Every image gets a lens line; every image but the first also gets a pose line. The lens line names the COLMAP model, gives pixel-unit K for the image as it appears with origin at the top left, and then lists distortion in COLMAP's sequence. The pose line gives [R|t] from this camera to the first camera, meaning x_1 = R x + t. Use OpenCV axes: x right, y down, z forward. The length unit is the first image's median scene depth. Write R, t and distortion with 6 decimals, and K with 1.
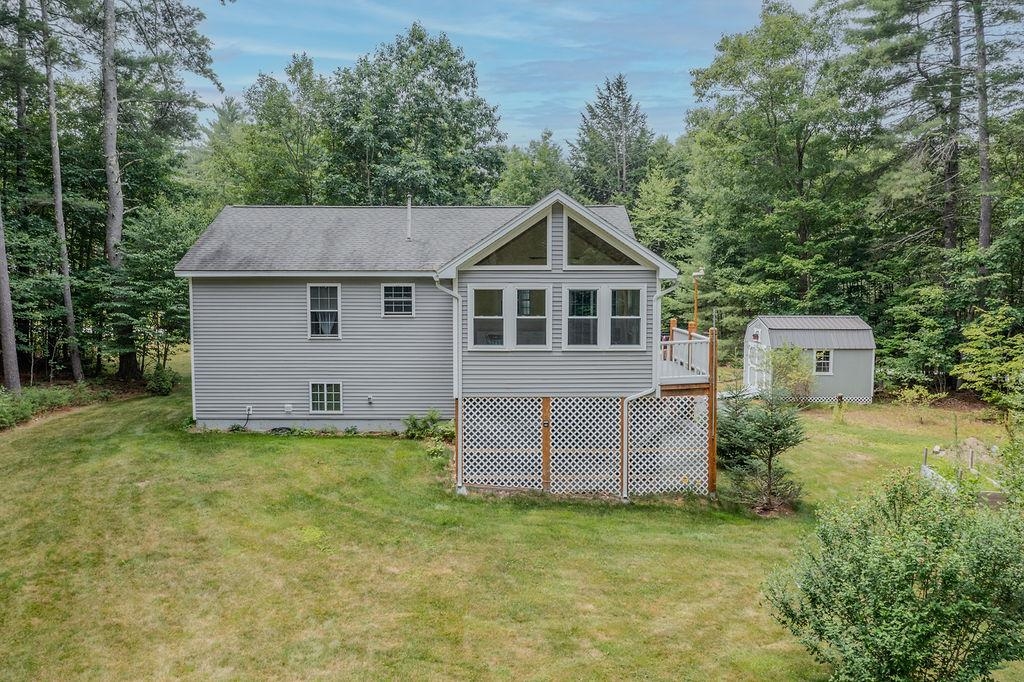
lens RADIAL K [[814.2, 0, 512.0], [0, 814.2, 341.0], [0, 0, 1]] dist [-0.012887, -0.000057]
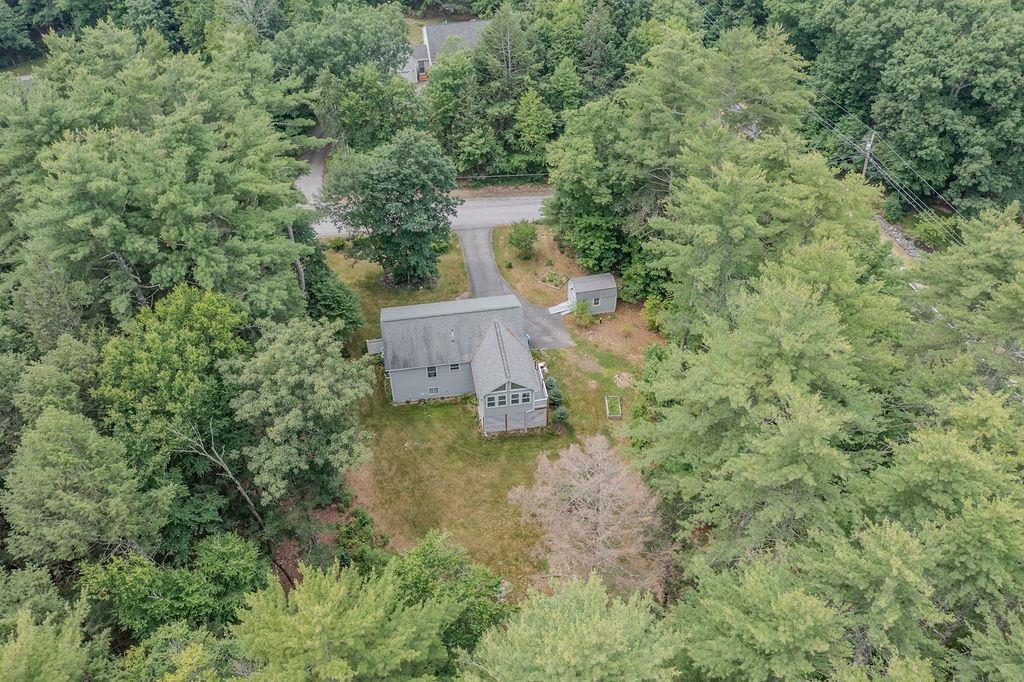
lens RADIAL K [[814.2, 0, 512.0], [0, 814.2, 341.0], [0, 0, 1]] dist [-0.012887, -0.000057]
pose [[0.986584, -0.109184, 0.121374, -0.372763], [0.014397, 0.798741, 0.601503, -2.612172], [-0.162621, -0.591685, 0.789597, -1.929383]]
